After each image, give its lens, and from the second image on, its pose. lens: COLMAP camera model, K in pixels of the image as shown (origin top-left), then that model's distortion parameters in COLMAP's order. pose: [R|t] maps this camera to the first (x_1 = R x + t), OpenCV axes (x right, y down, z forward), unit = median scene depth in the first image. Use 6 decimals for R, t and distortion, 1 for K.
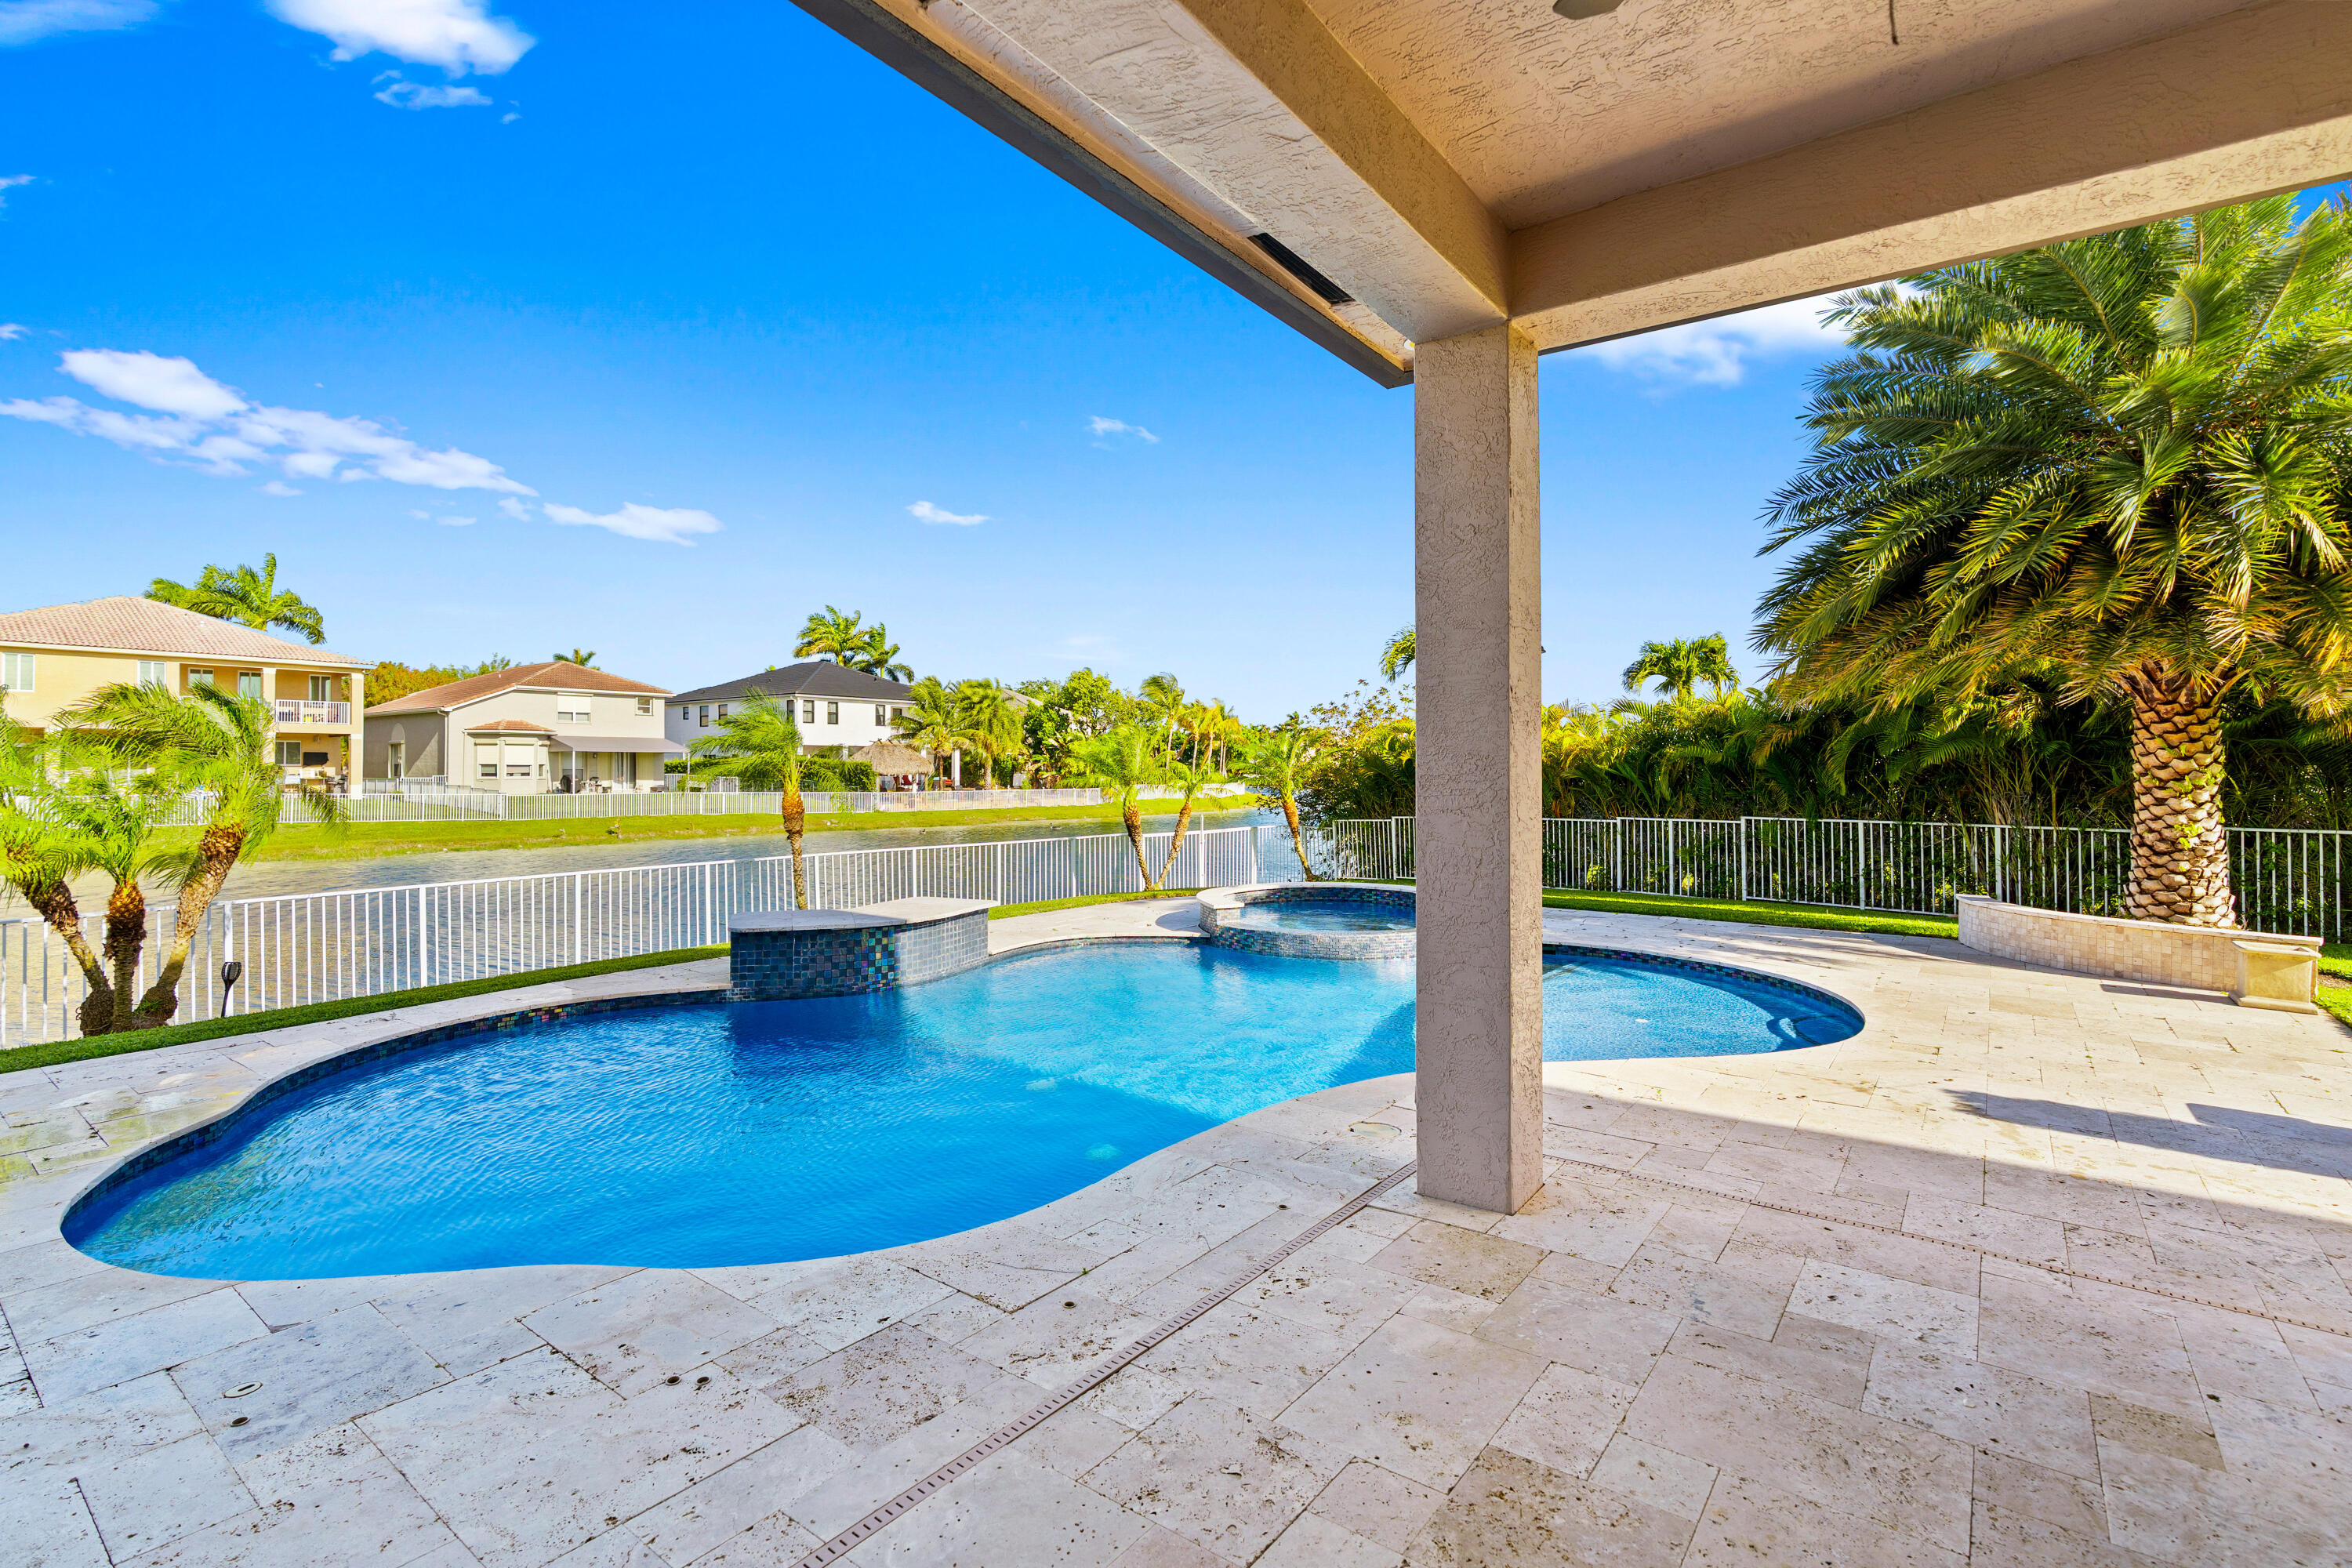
lens RADIAL K [[1066.4, 0, 1177.2], [0, 1066.4, 775.0], [0, 0, 1]] dist [-0.002942, 0.001723]
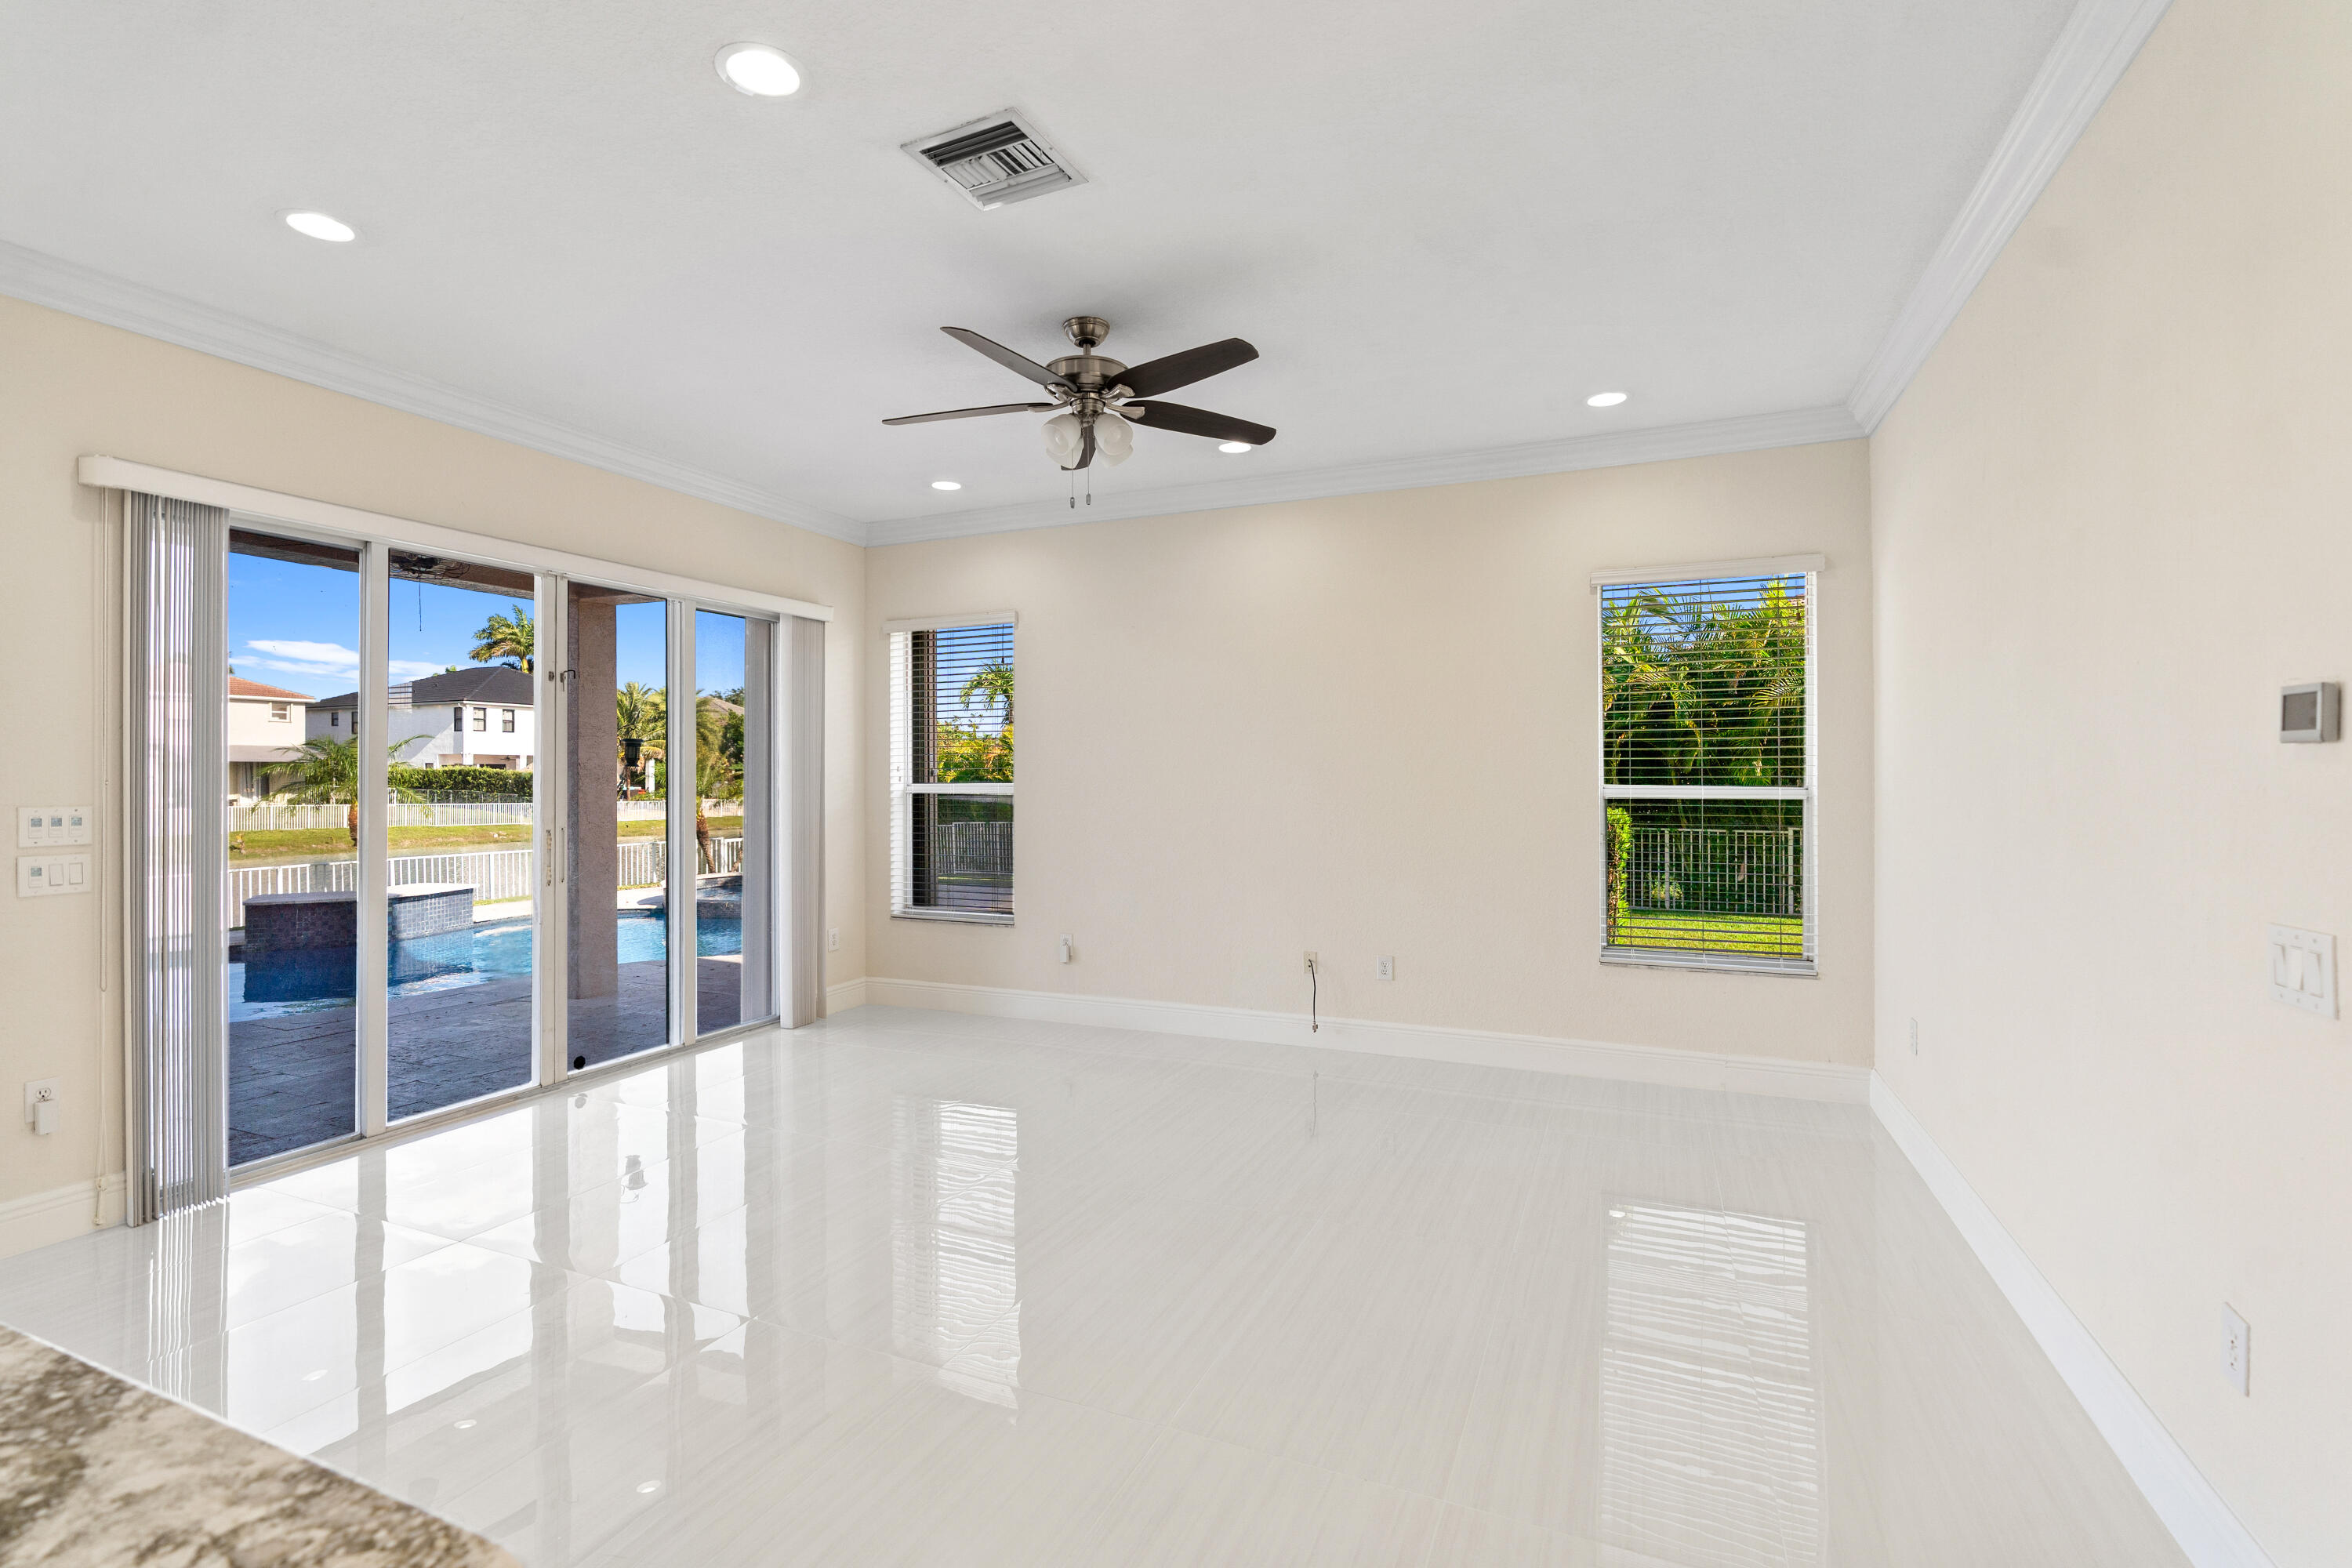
lens RADIAL K [[1066.4, 0, 1165.3], [0, 1066.4, 762.9], [0, 0, 1]] dist [-0.002942, 0.001723]
pose [[0.975916, 0.003191, 0.218121, 0.047508], [0.001010, 0.999816, -0.019145, -0.001637], [-0.218142, 0.018904, 0.975734, -0.067490]]
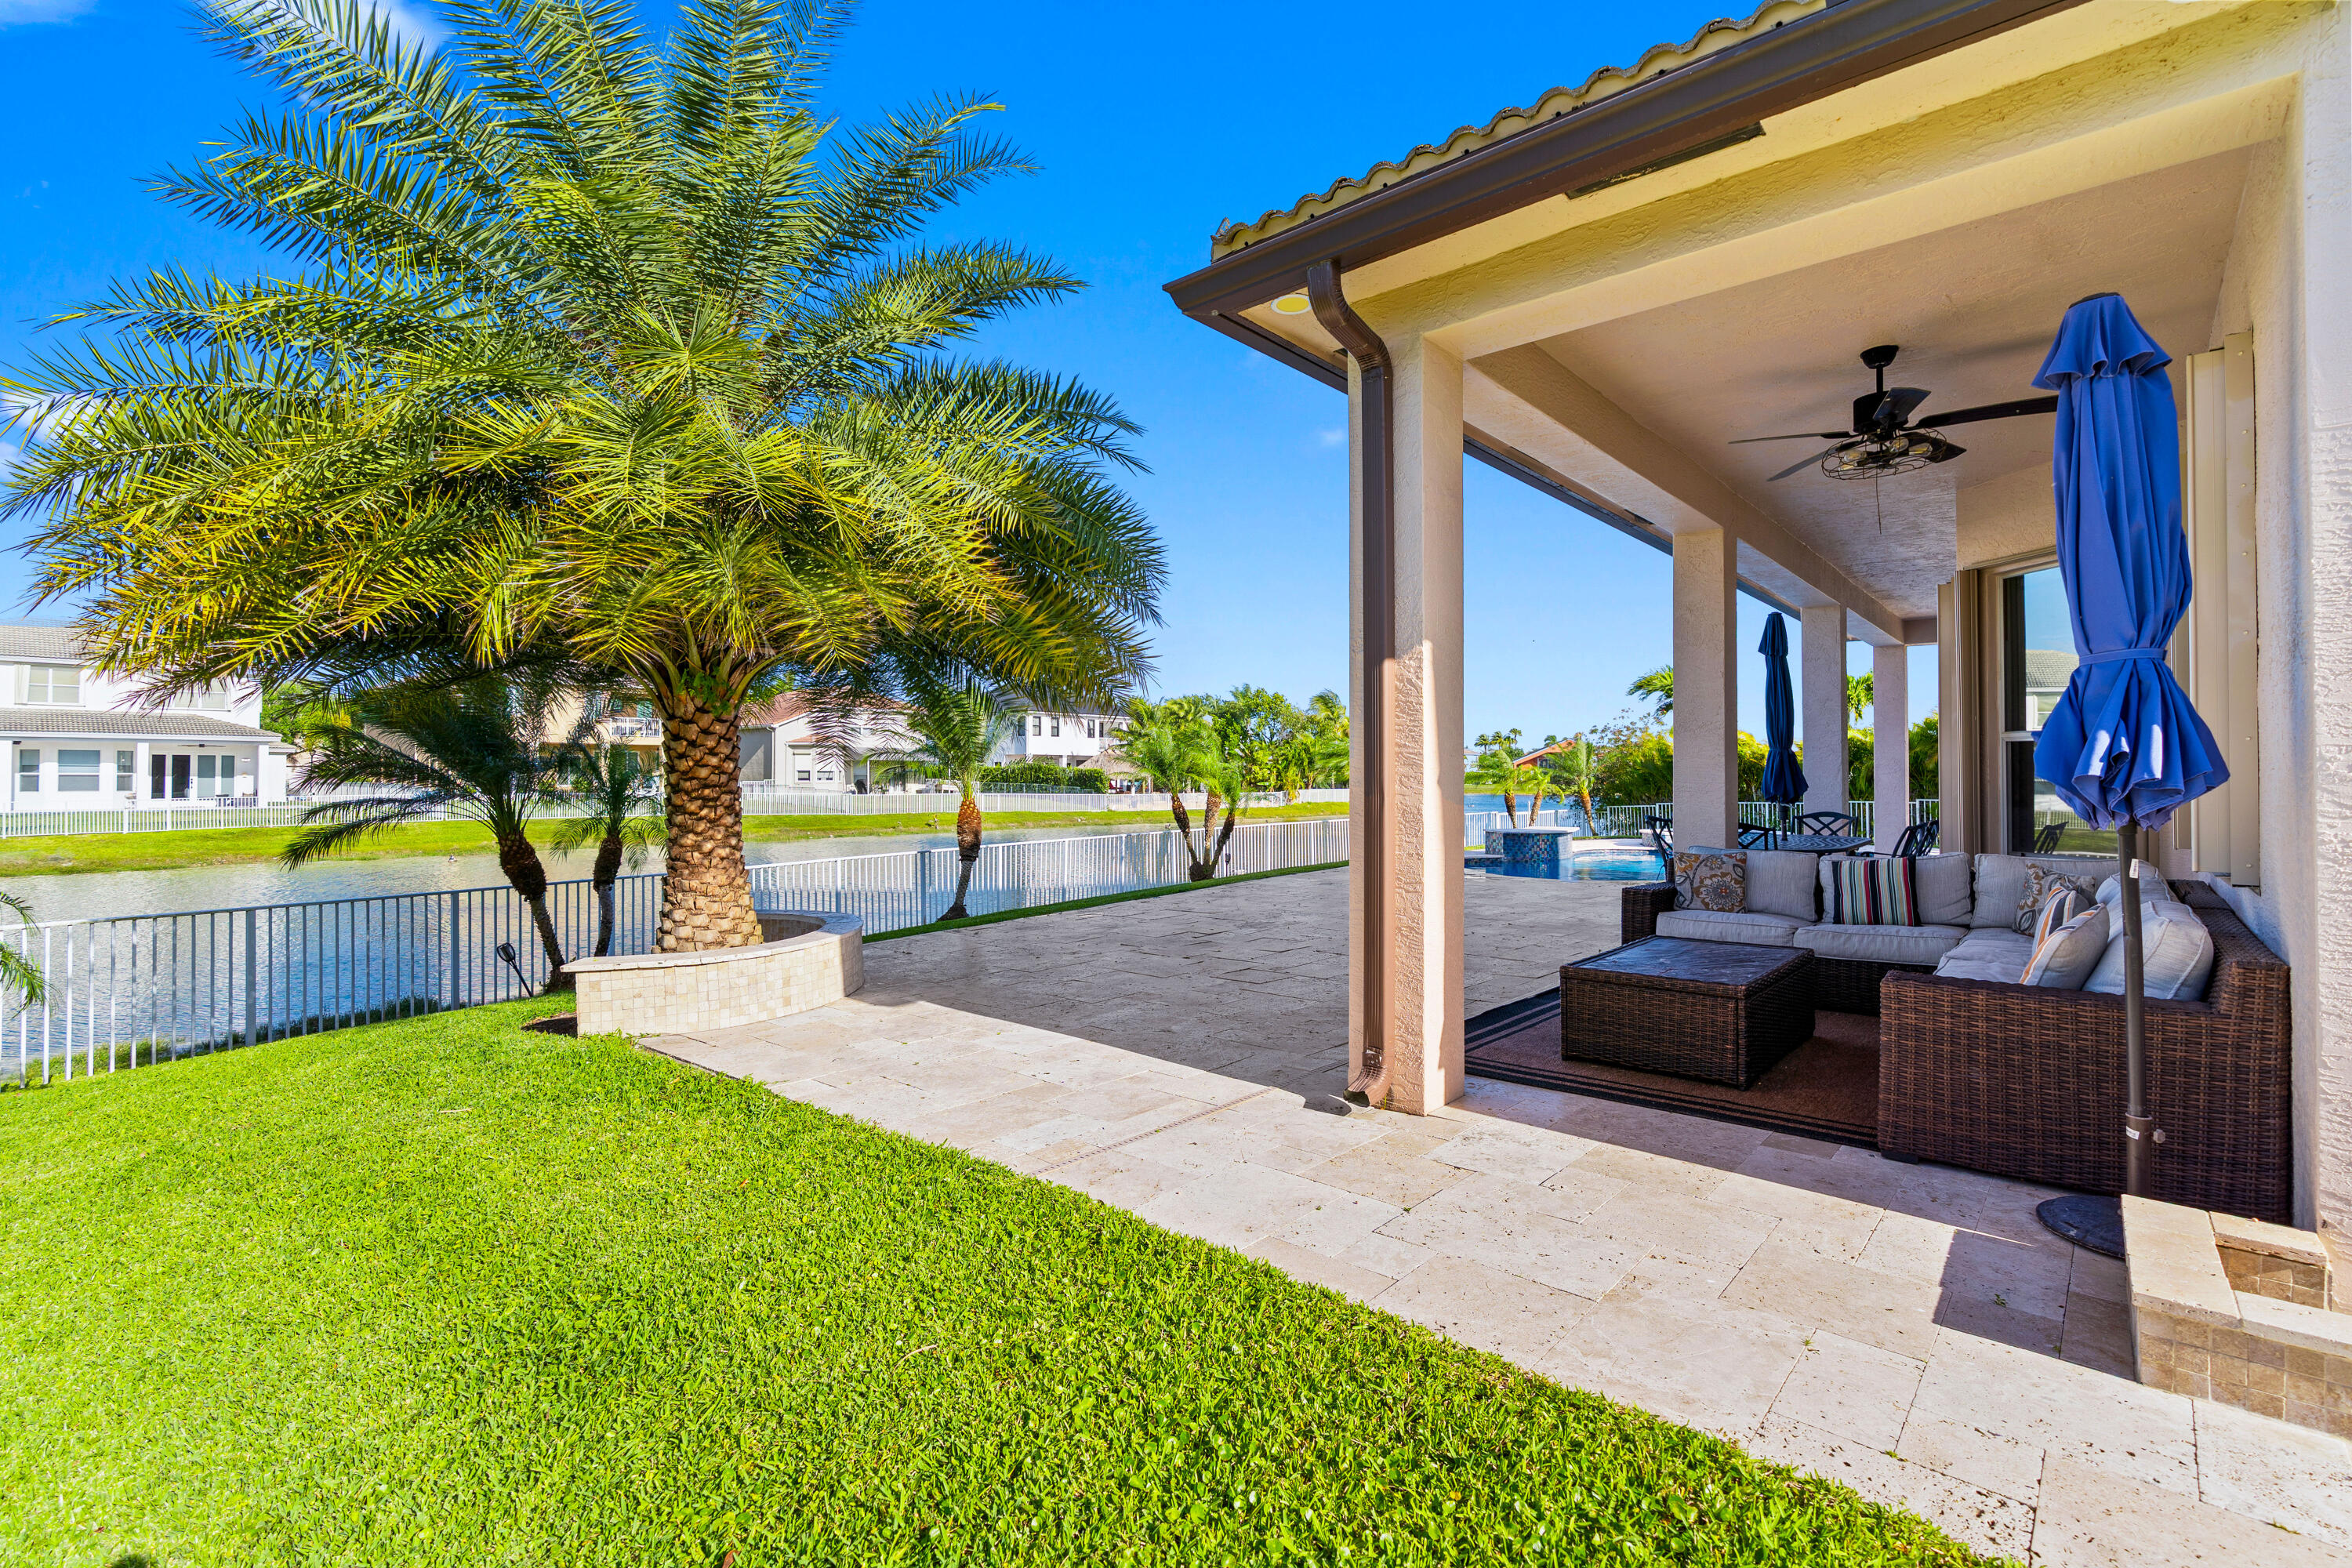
lens RADIAL K [[1066.4, 0, 1176.1], [0, 1066.4, 770.0], [0, 0, 1]] dist [-0.002942, 0.001723]
pose [[0.996360, -0.000177, -0.085245, -0.101085], [-0.000937, 0.999915, -0.013037, 0.004128], [0.085240, 0.013070, 0.996275, -0.156389]]
